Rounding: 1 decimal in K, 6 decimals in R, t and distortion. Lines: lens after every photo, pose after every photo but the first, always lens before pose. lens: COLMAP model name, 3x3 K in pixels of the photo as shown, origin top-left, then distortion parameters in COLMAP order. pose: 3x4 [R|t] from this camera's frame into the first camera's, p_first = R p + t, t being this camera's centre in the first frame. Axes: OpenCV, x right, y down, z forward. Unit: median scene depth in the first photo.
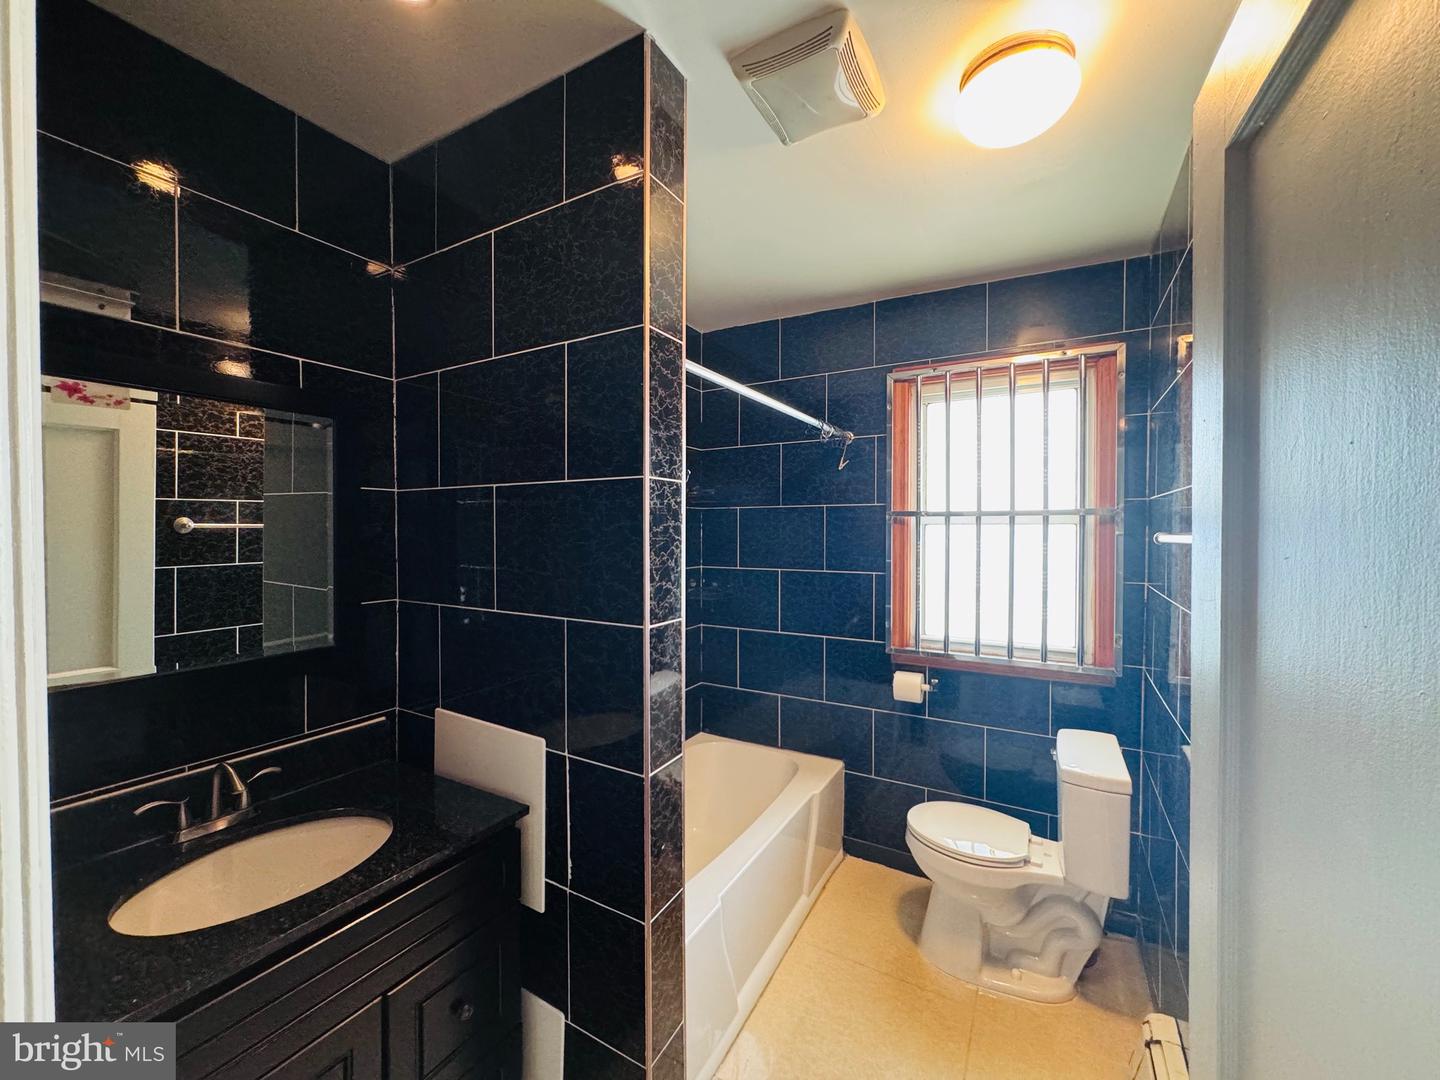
lens RADIAL K [[574.4, 0, 720.5], [0, 574.4, 536.5], [0, 0, 1]] dist [-0.004585, 0.000520]
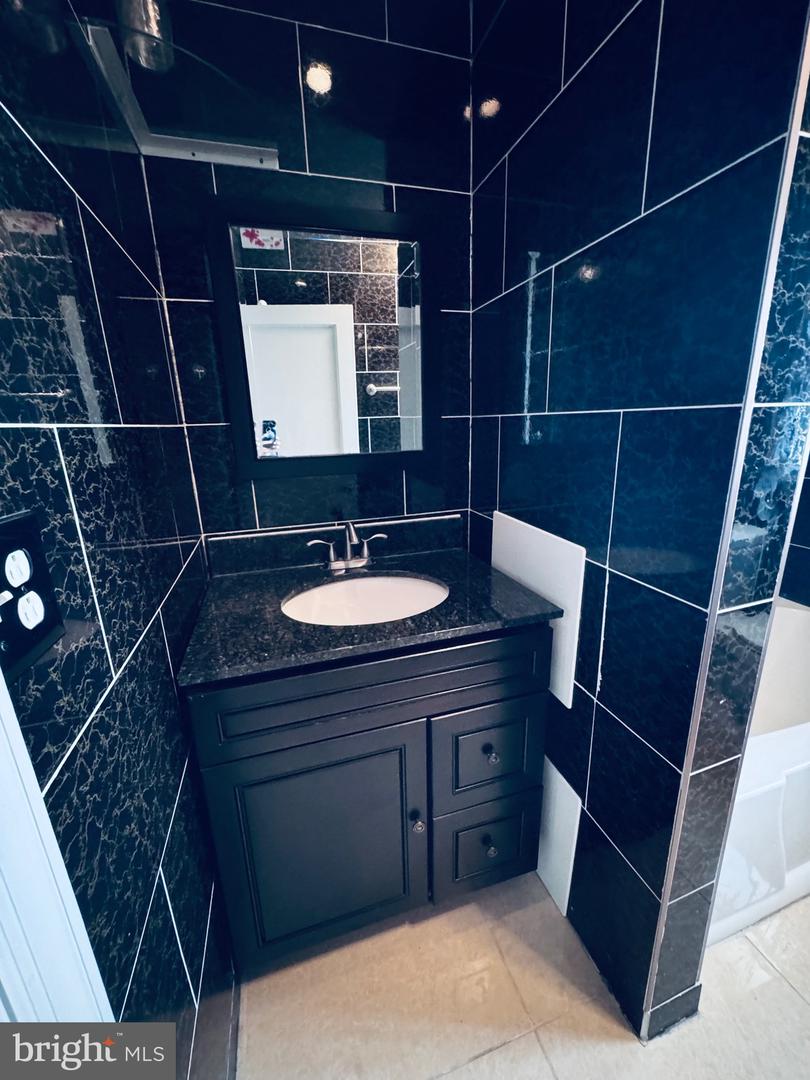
lens RADIAL K [[430.8, 0, 407.2], [0, 430.8, 539.6], [0, 0, 1]] dist [-0.004585, 0.000520]
pose [[0.734003, 0.157249, -0.660690, -0.061032], [0.022155, 0.966764, 0.254710, 0.162373], [0.678784, -0.201596, 0.706124, 0.327288]]
